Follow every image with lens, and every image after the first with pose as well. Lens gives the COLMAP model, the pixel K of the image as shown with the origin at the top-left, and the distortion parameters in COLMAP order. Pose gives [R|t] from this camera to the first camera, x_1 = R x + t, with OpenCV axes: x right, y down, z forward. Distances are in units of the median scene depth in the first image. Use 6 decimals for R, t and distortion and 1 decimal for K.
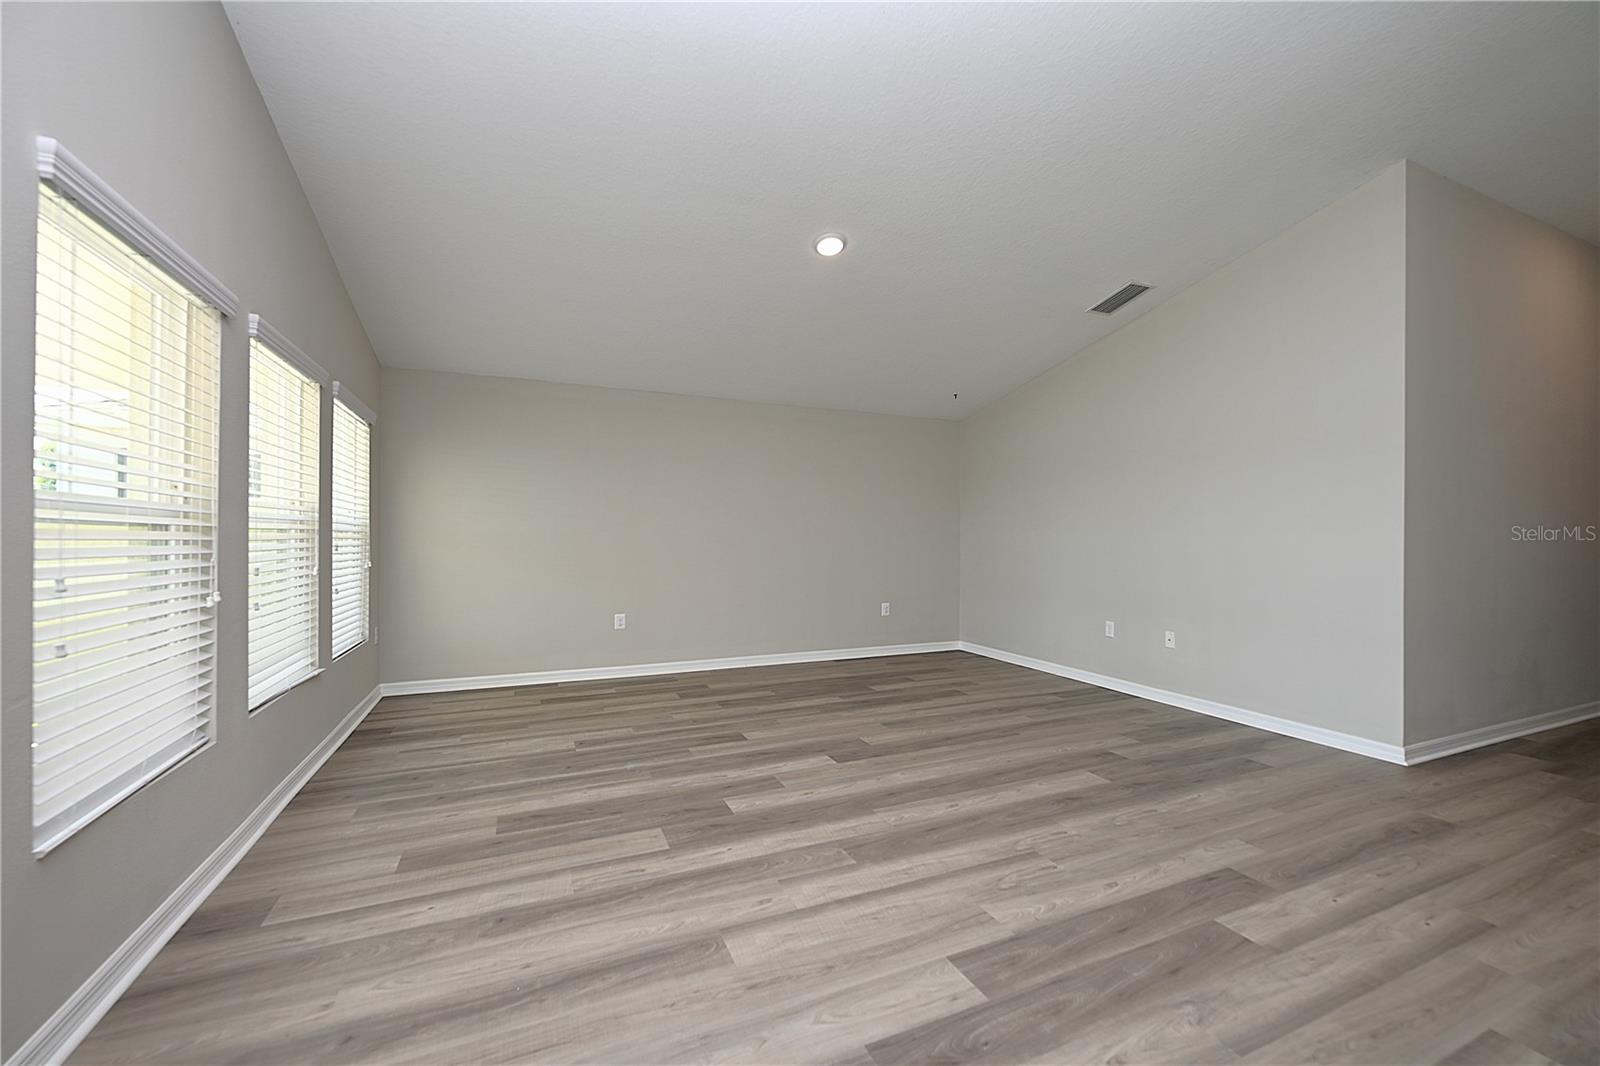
lens RADIAL K [[643.9, 0, 800.0], [0, 643.9, 533.0], [0, 0, 1]] dist [-0.000188, -0.000004]
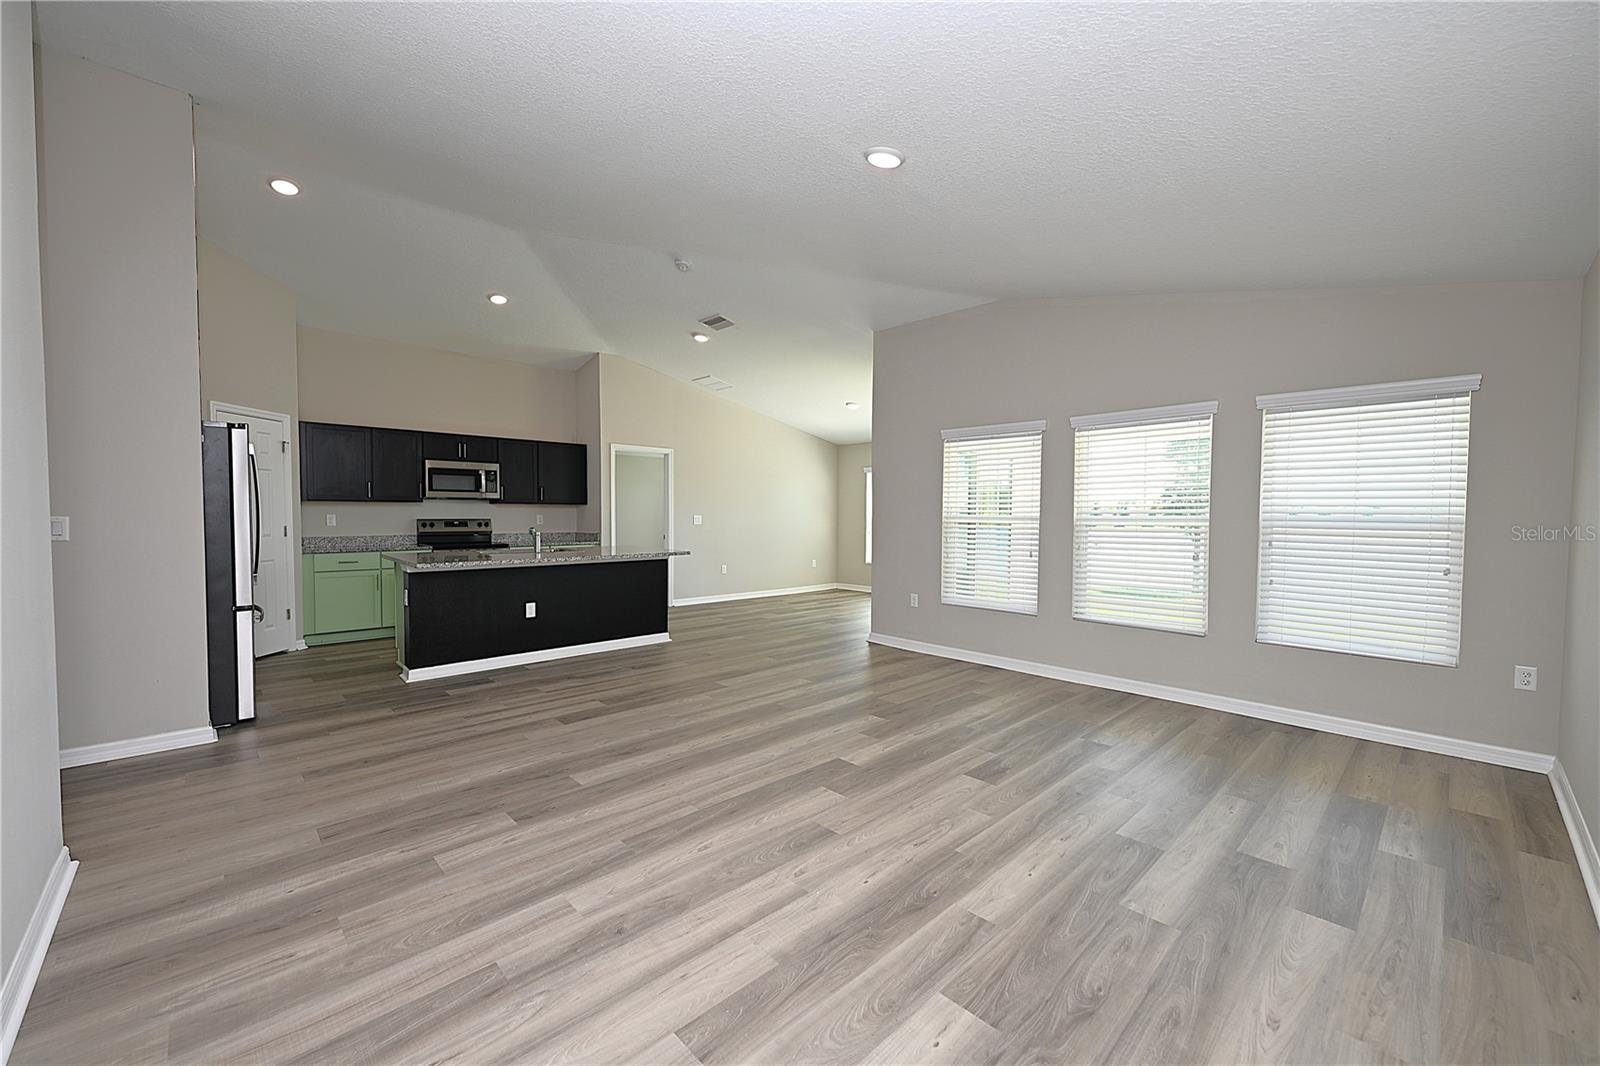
lens RADIAL K [[627.9, 0, 800.0], [0, 627.9, 533.0], [0, 0, 1]] dist [0.000212, 0.000023]
pose [[-0.940298, -0.000308, -0.340353, 0.468354], [-0.007608, 0.999769, 0.020114, -0.011095], [0.340268, 0.021503, -0.940082, 1.981159]]
